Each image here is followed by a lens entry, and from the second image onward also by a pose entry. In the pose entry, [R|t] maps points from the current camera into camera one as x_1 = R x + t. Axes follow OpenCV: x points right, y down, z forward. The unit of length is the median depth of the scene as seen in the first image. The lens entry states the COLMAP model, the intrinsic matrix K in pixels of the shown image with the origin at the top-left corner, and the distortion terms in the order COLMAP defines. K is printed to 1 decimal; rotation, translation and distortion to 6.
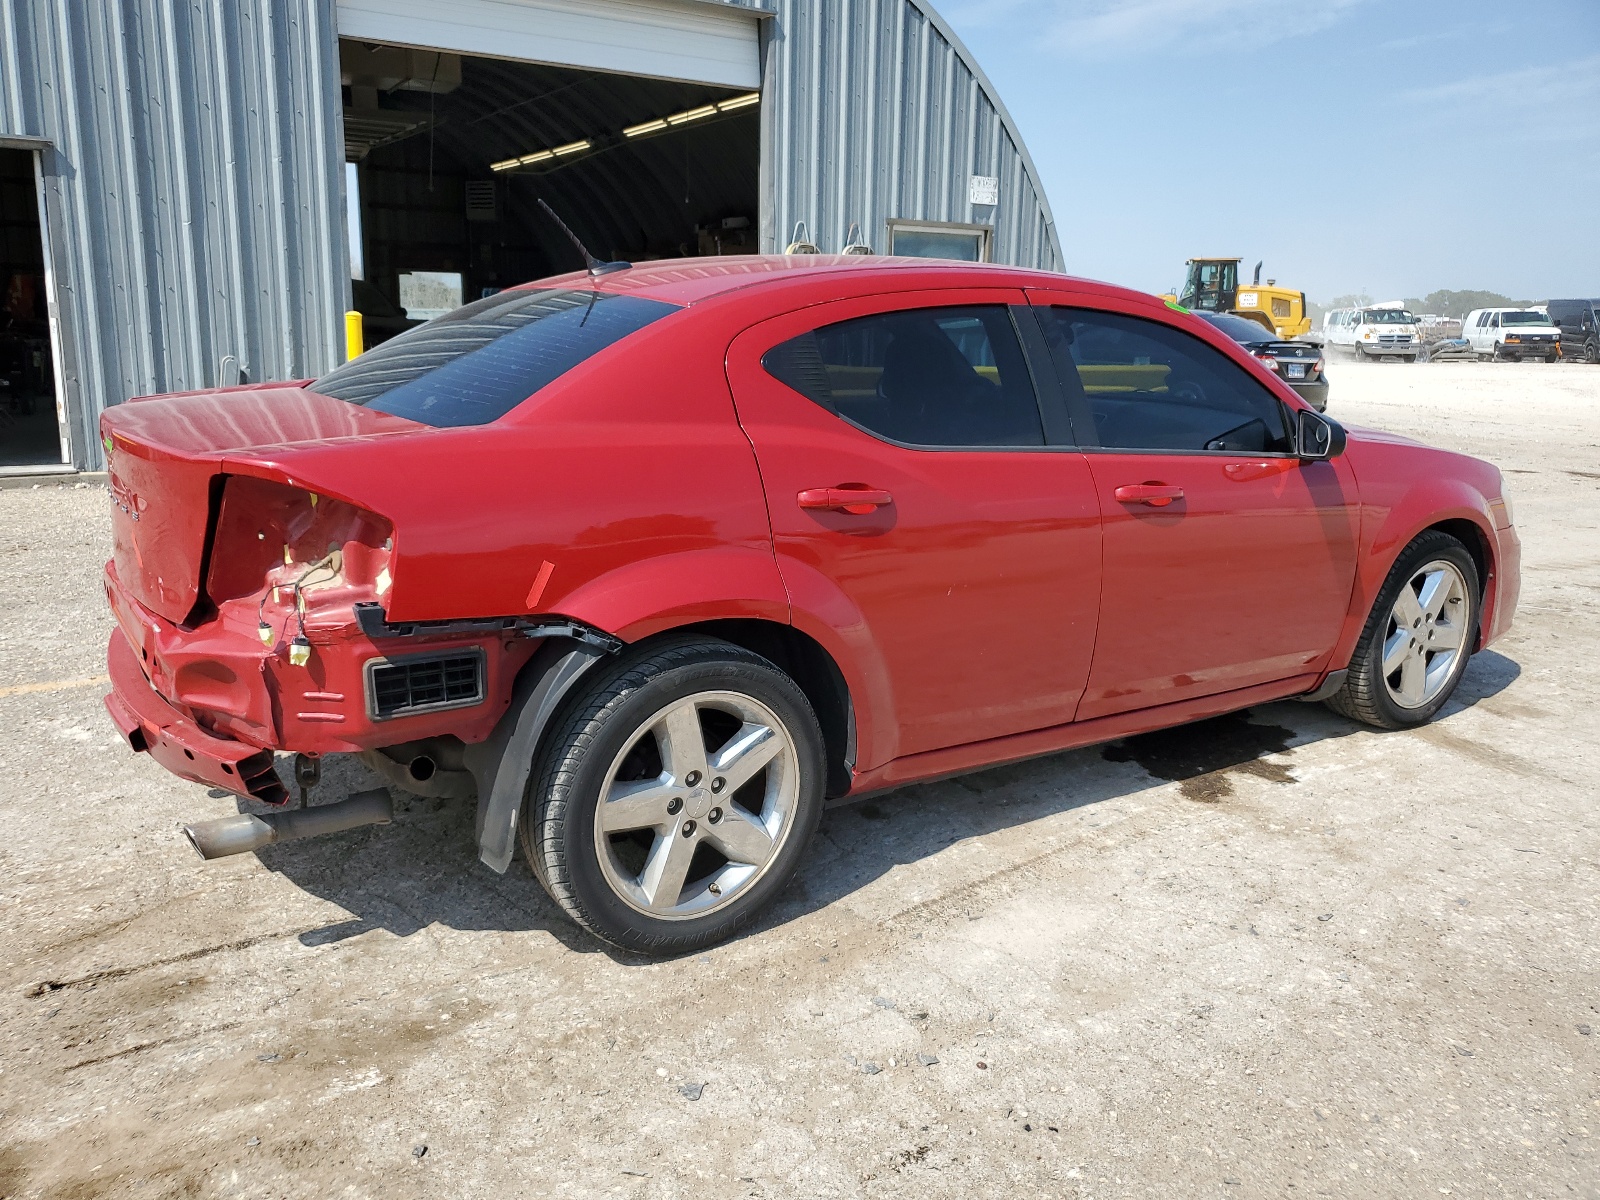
lens RADIAL K [[1269.8, 0, 800.0], [0, 1269.8, 600.0], [0, 0, 1]] dist [0.005043, 0.002415]
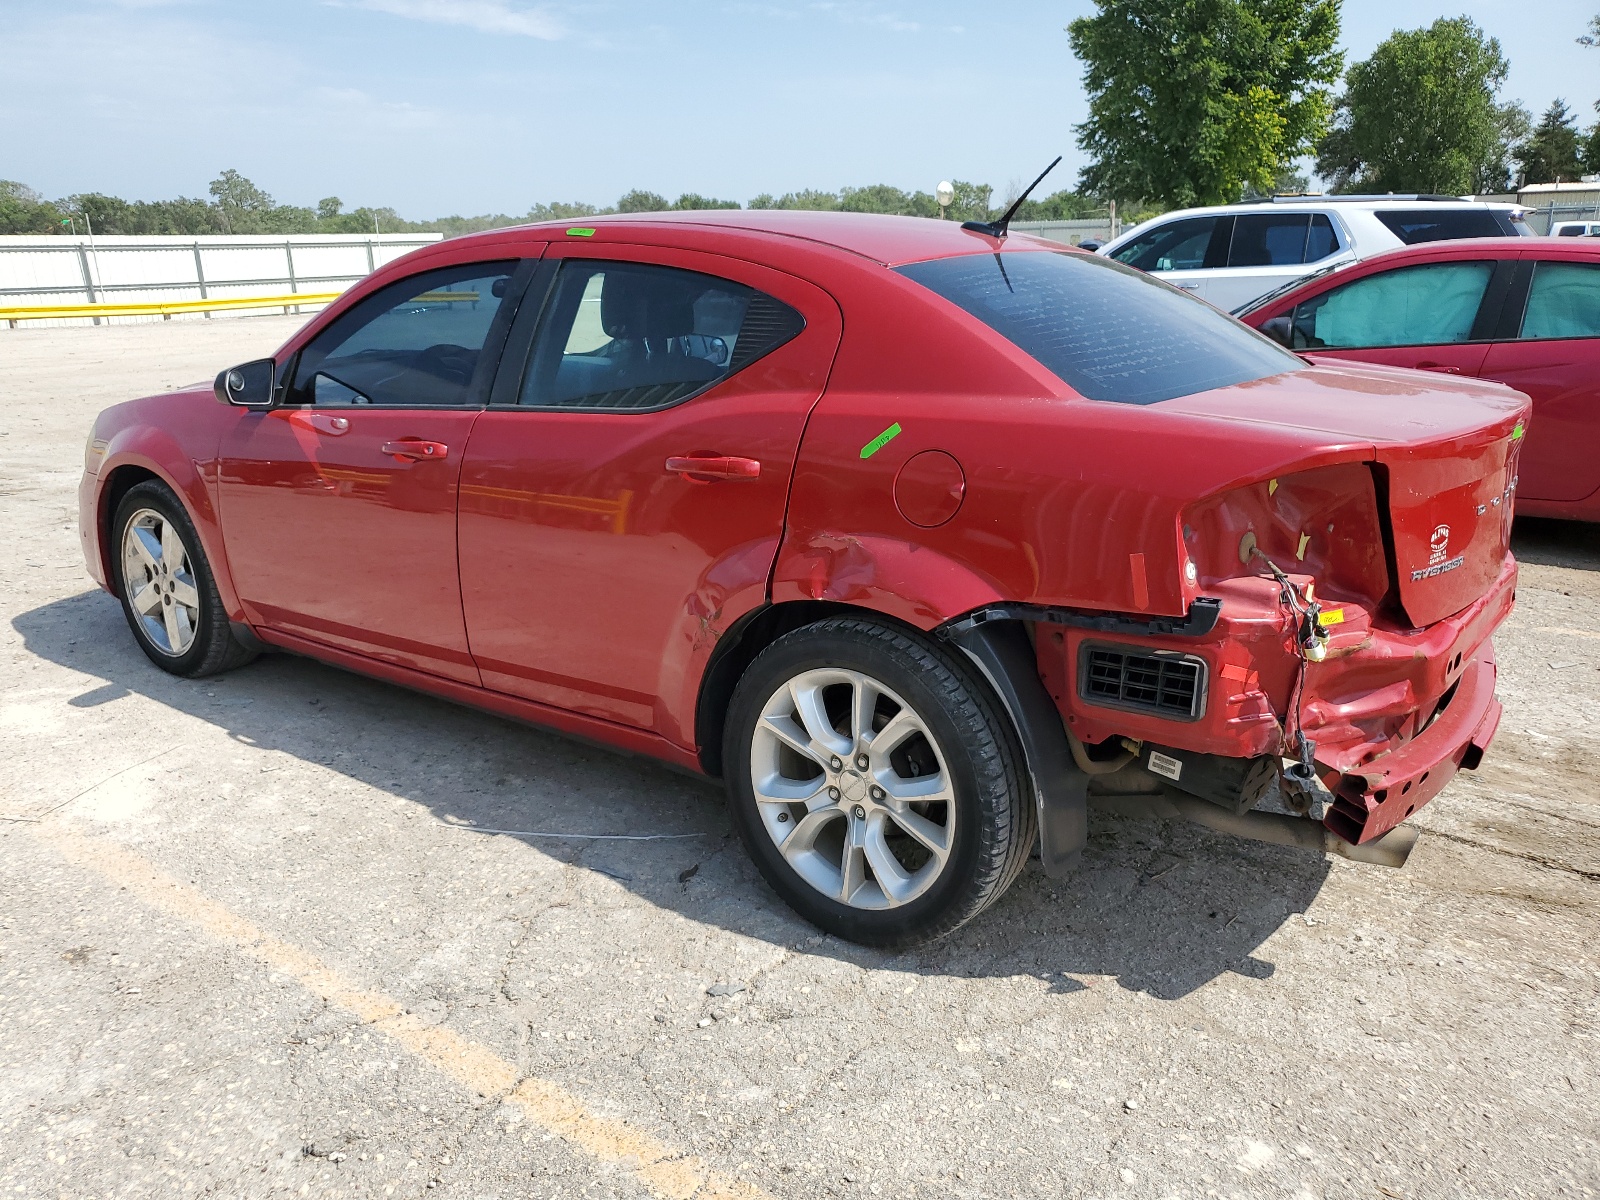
lens RADIAL K [[1208.8, 0, 800.0], [0, 1208.8, 600.0], [0, 0, 1]] dist [0.006338, 0.003785]
pose [[-0.303814, -0.278153, 0.911223, -1.140697], [0.217131, 0.911048, 0.350494, -0.403591], [-0.927659, 0.304340, -0.216394, 1.600985]]
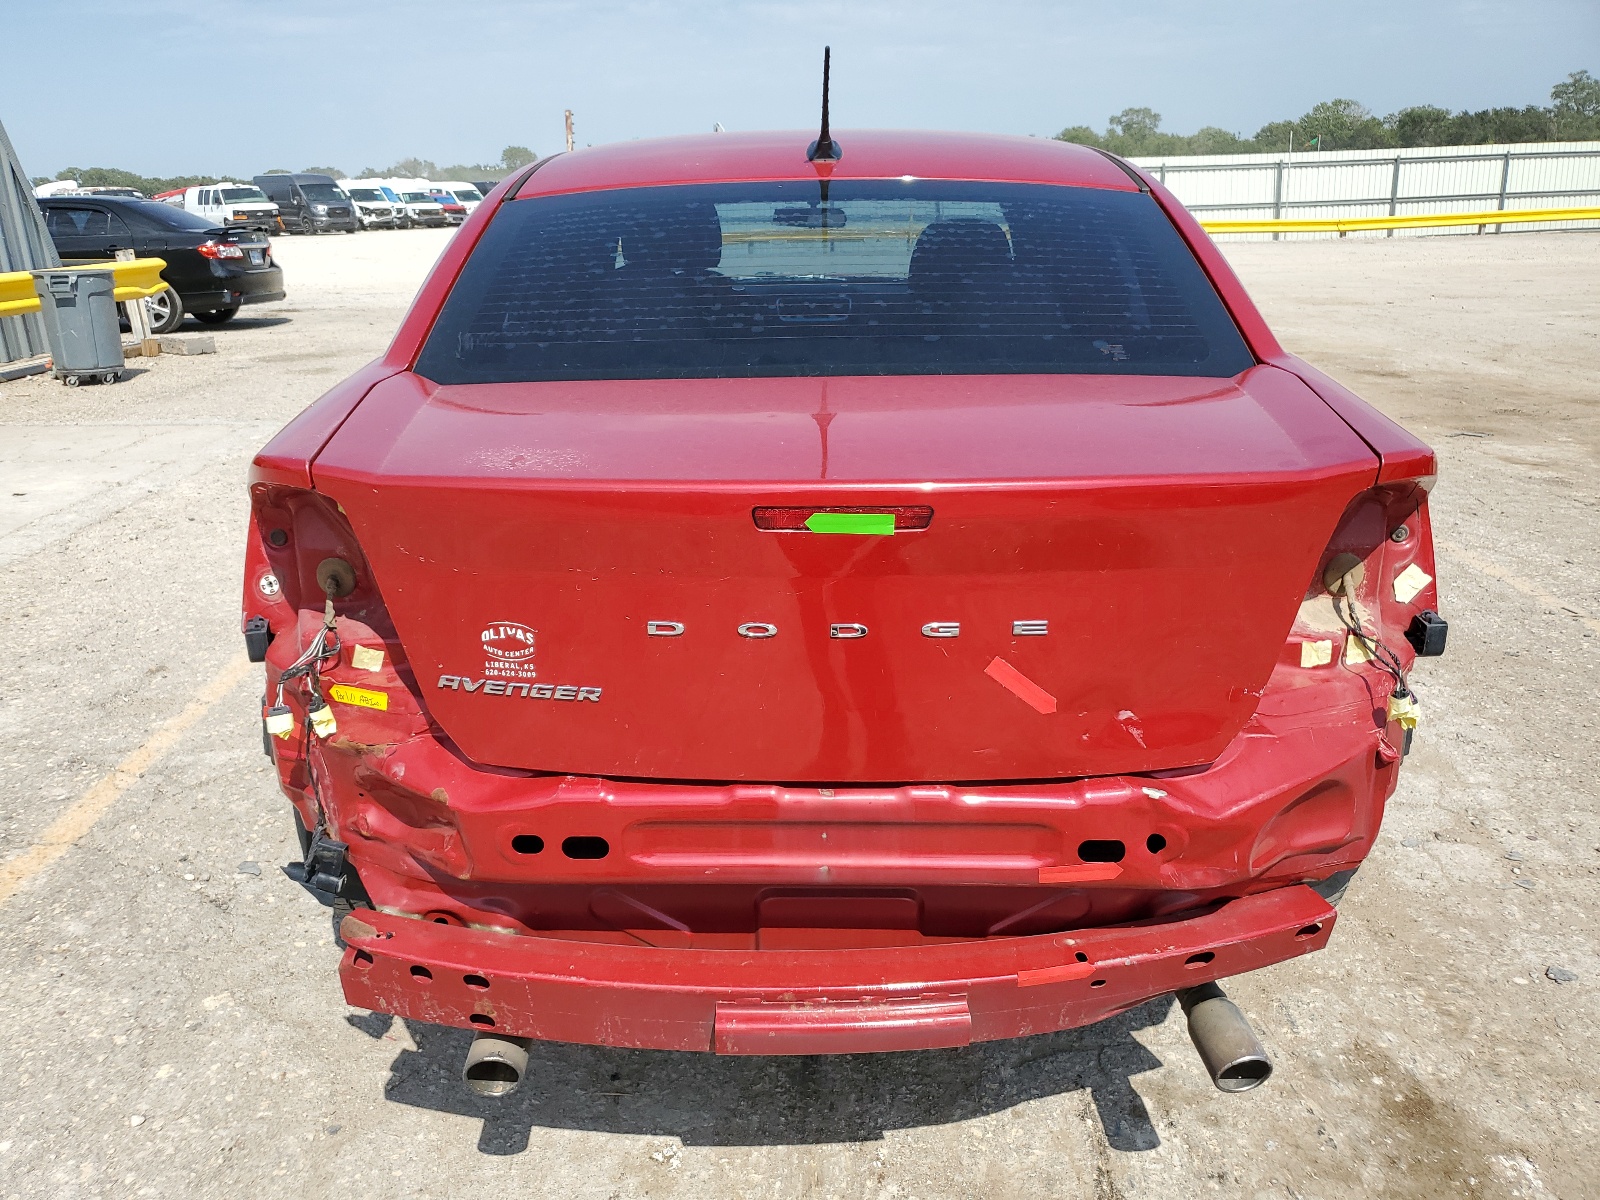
lens RADIAL K [[1231.4, 0, 800.0], [0, 1231.4, 600.0], [0, 0, 1]] dist [0.011262, 0.005516]
pose [[0.569877, -0.289287, 0.769125, -0.878093], [0.213453, 0.955967, 0.201407, -0.183132], [-0.793523, 0.049395, 0.606533, 0.682756]]
